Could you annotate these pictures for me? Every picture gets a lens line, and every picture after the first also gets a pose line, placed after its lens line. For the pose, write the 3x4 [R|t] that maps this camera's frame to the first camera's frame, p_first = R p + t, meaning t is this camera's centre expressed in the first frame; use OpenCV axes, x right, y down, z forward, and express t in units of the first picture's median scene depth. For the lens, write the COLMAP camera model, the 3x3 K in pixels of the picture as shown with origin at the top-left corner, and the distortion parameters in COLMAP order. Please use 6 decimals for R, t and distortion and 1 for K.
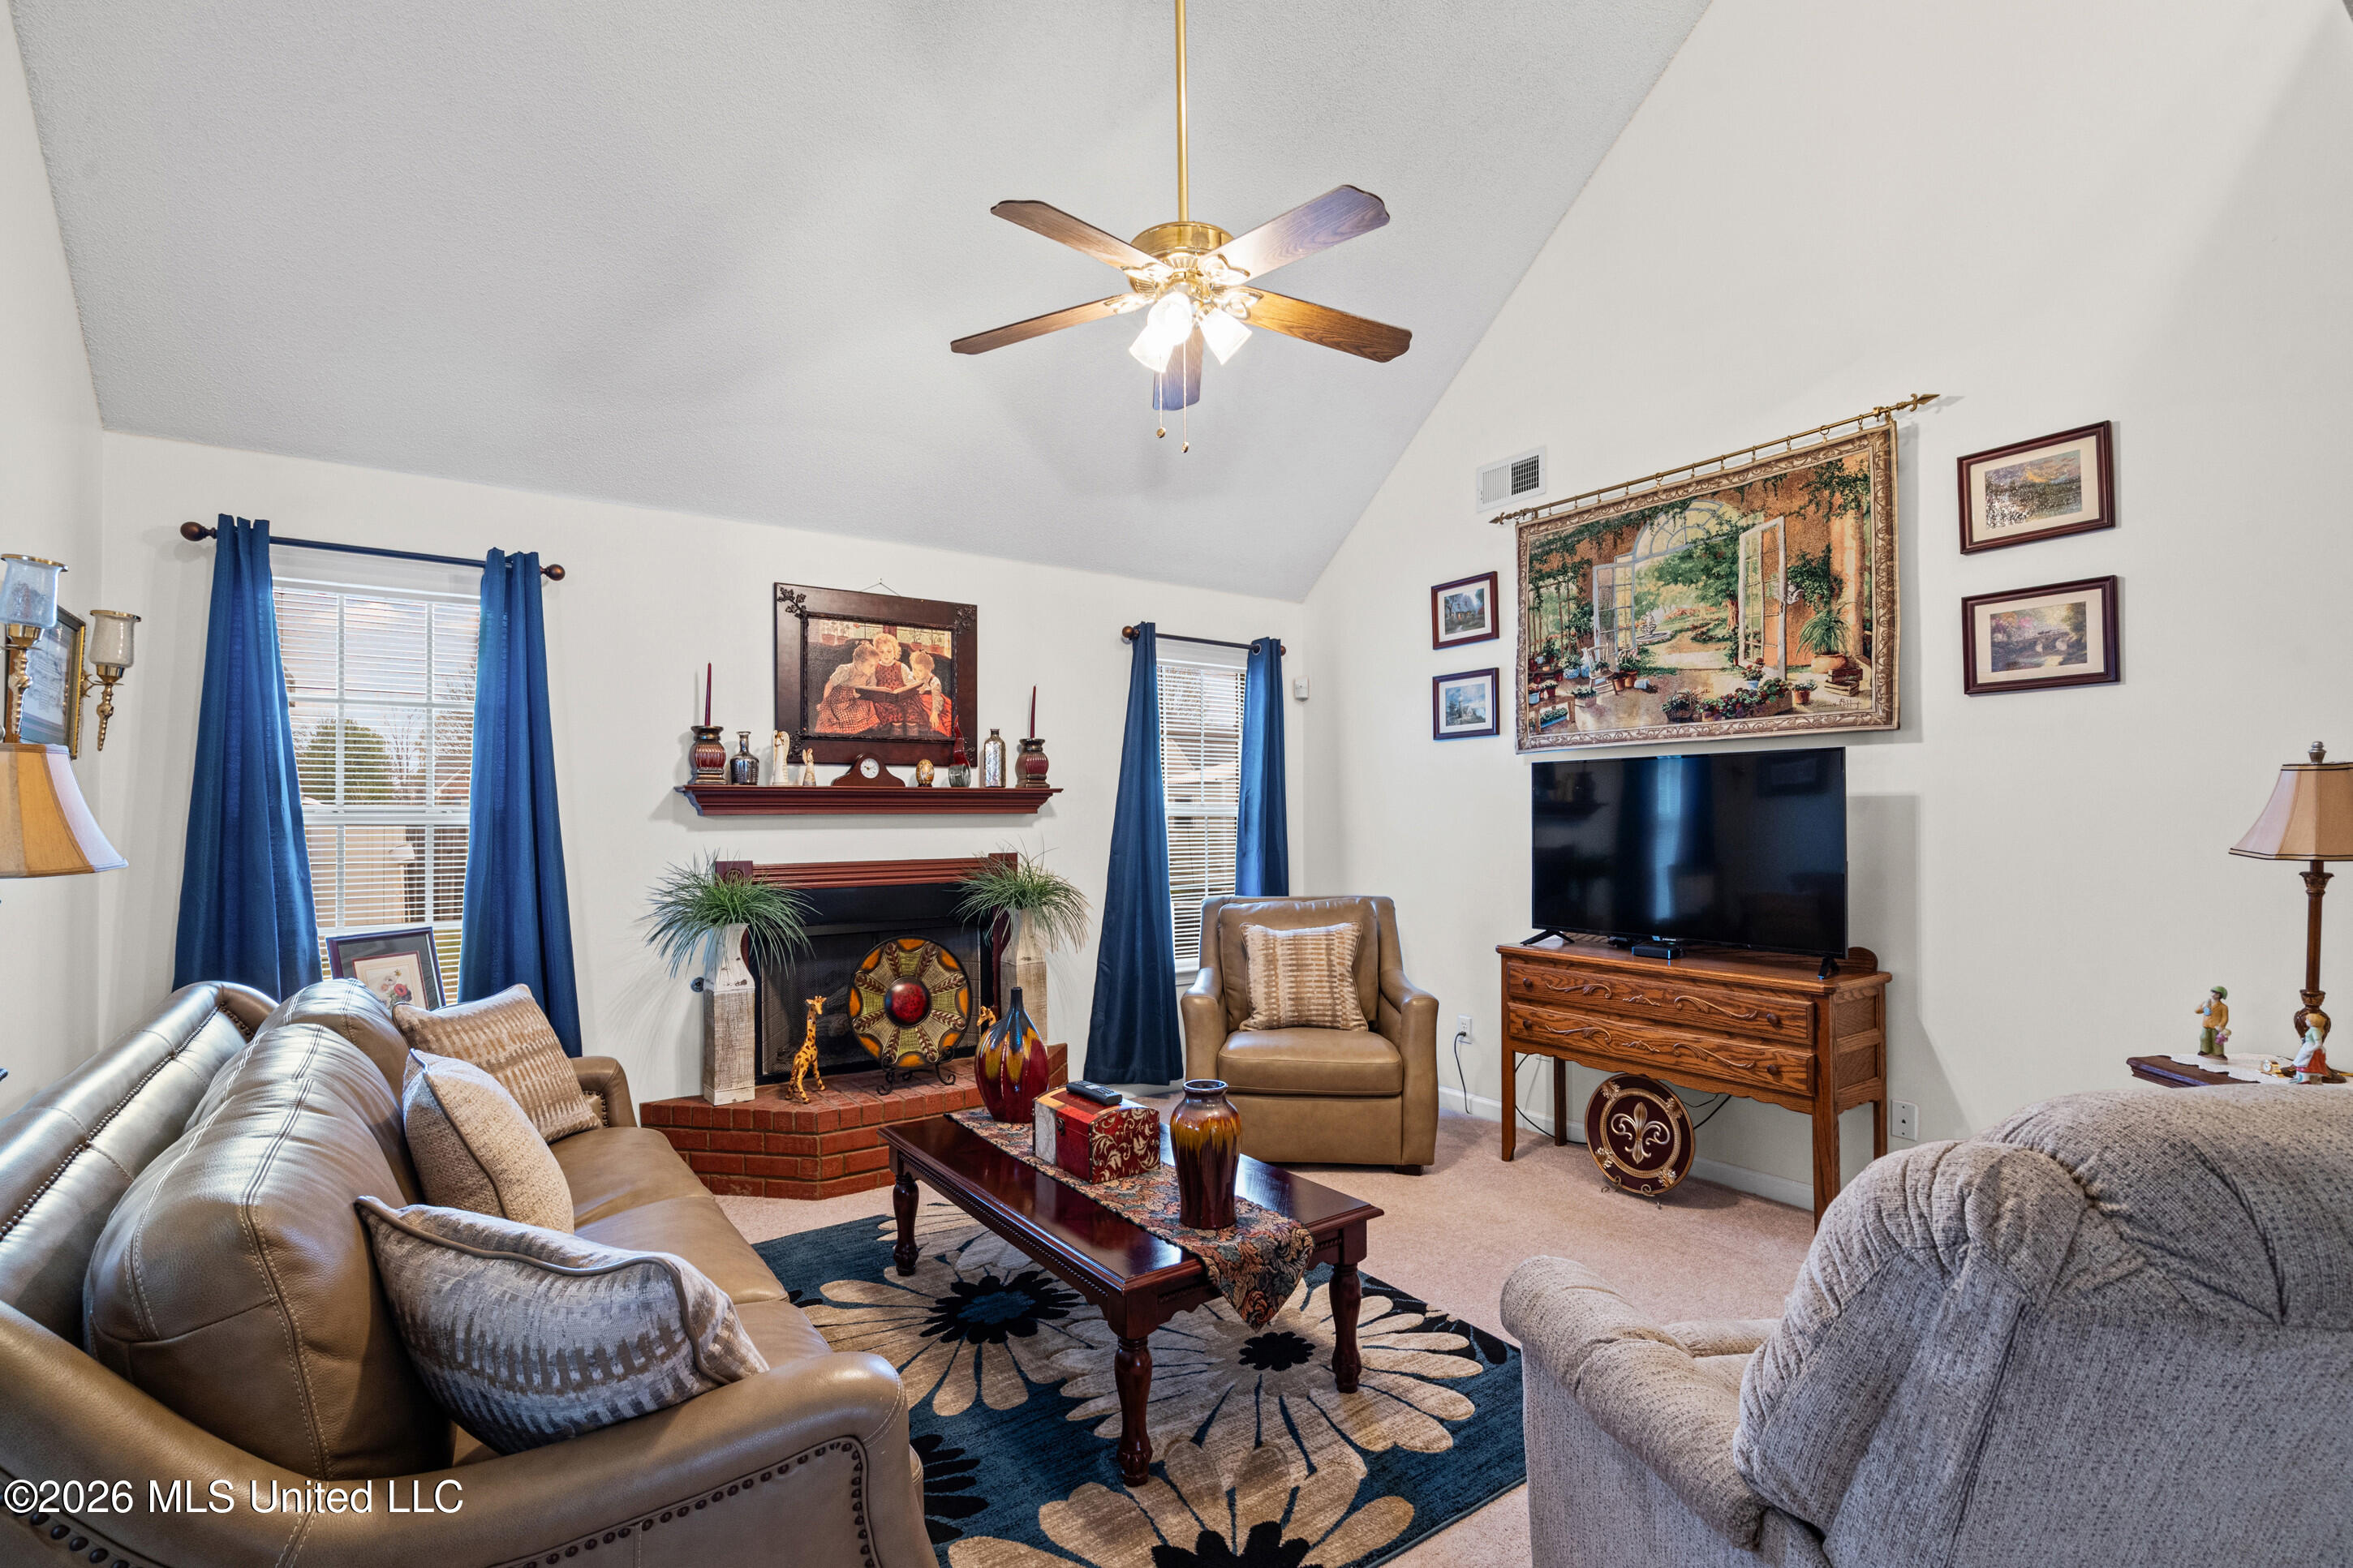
lens RADIAL K [[1078.4, 0, 1175.4], [0, 1078.4, 796.3], [0, 0, 1]] dist [-0.004904, -0.000596]
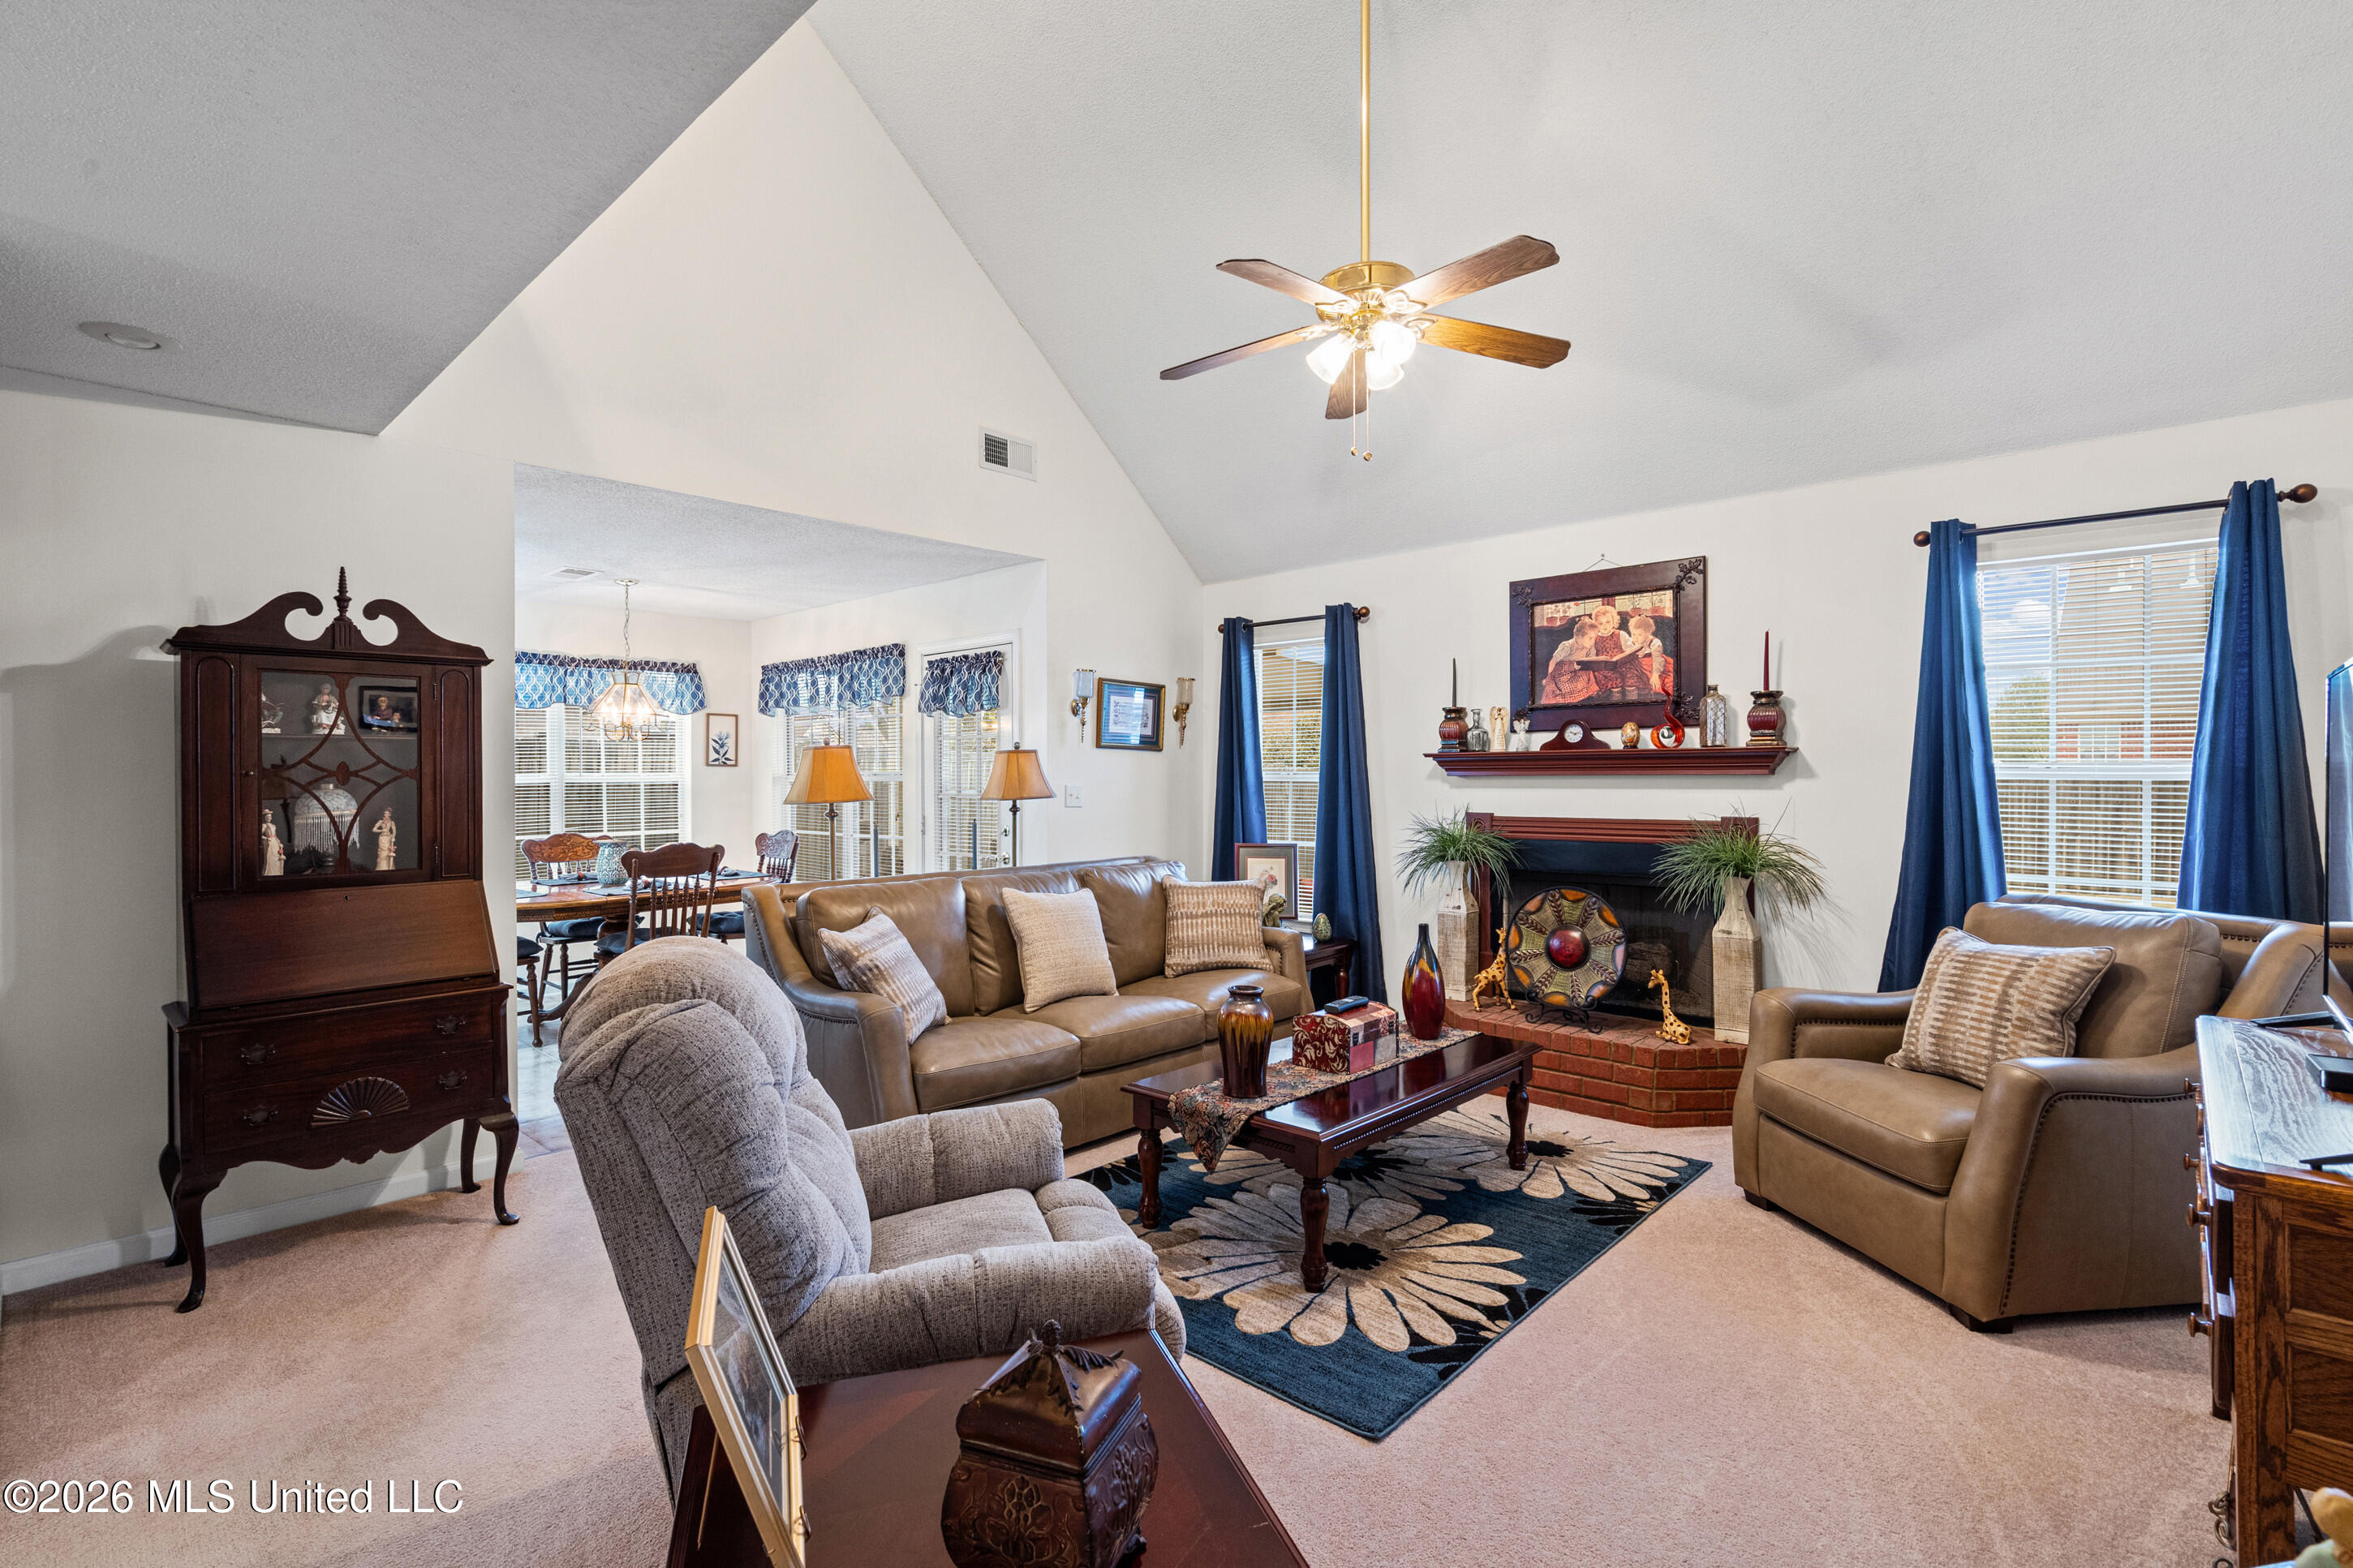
lens RADIAL K [[1078.4, 0, 1171.6], [0, 1078.4, 776.7], [0, 0, 1]] dist [-0.004904, -0.000596]
pose [[0.208862, -0.005164, -0.977932, 0.696241], [0.005110, 0.999978, -0.004189, 0.020430], [0.977932, -0.004122, 0.208884, 0.368162]]
